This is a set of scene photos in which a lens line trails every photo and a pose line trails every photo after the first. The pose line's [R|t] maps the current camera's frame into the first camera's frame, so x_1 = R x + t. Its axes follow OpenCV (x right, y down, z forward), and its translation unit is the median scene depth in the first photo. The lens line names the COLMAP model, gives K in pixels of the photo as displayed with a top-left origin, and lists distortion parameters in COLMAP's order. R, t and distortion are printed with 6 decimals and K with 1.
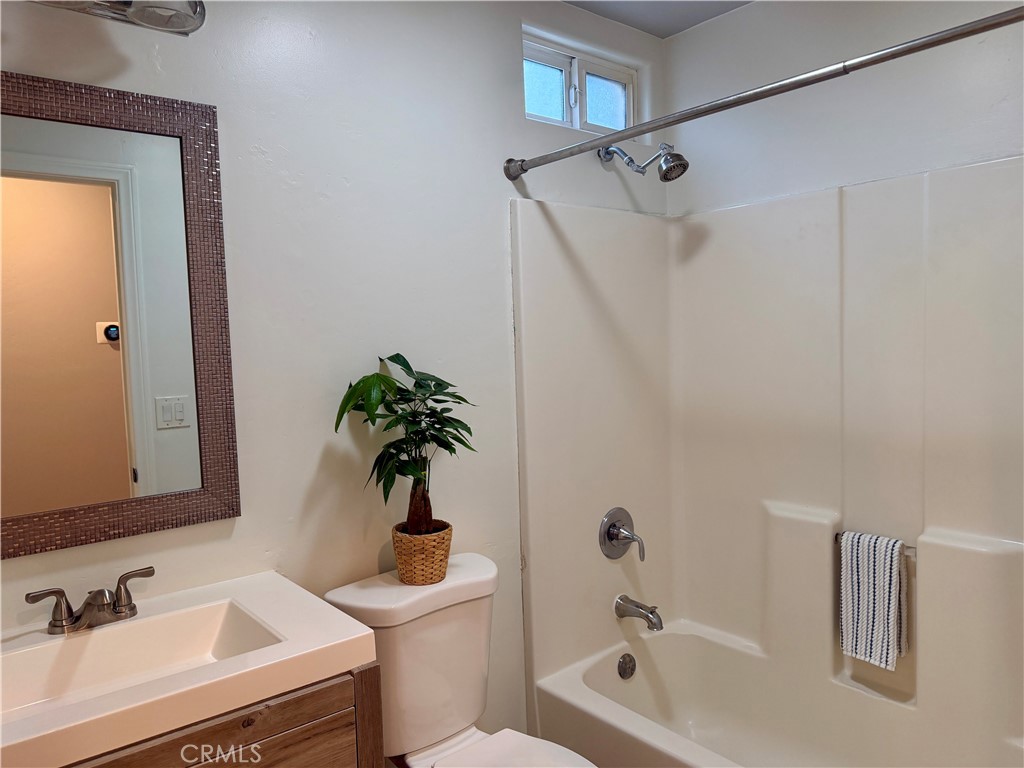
lens RADIAL K [[718.4, 0, 513.4], [0, 718.4, 384.5], [0, 0, 1]] dist [0.051099, -0.040307]
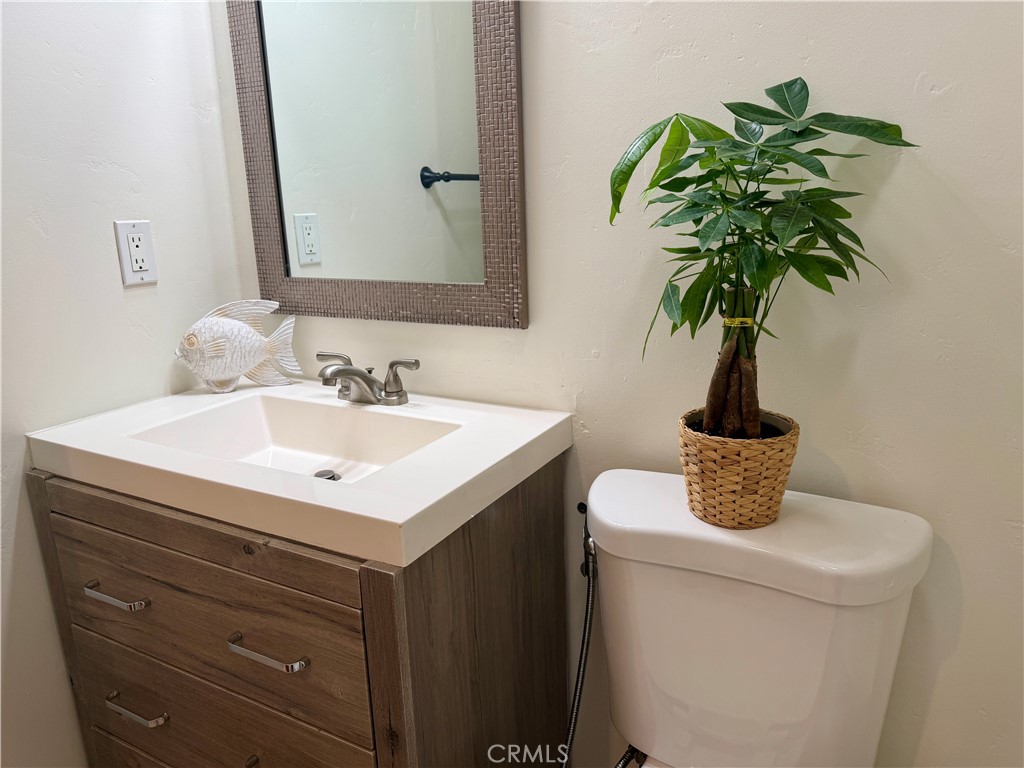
lens RADIAL K [[718.4, 0, 512.9], [0, 718.4, 383.5], [0, 0, 1]] dist [0.051099, -0.040307]
pose [[0.370722, 0.239883, -0.897230, 0.386393], [-0.036749, 0.969100, 0.243914, 0.068953], [0.928017, -0.057452, 0.368082, 0.893776]]
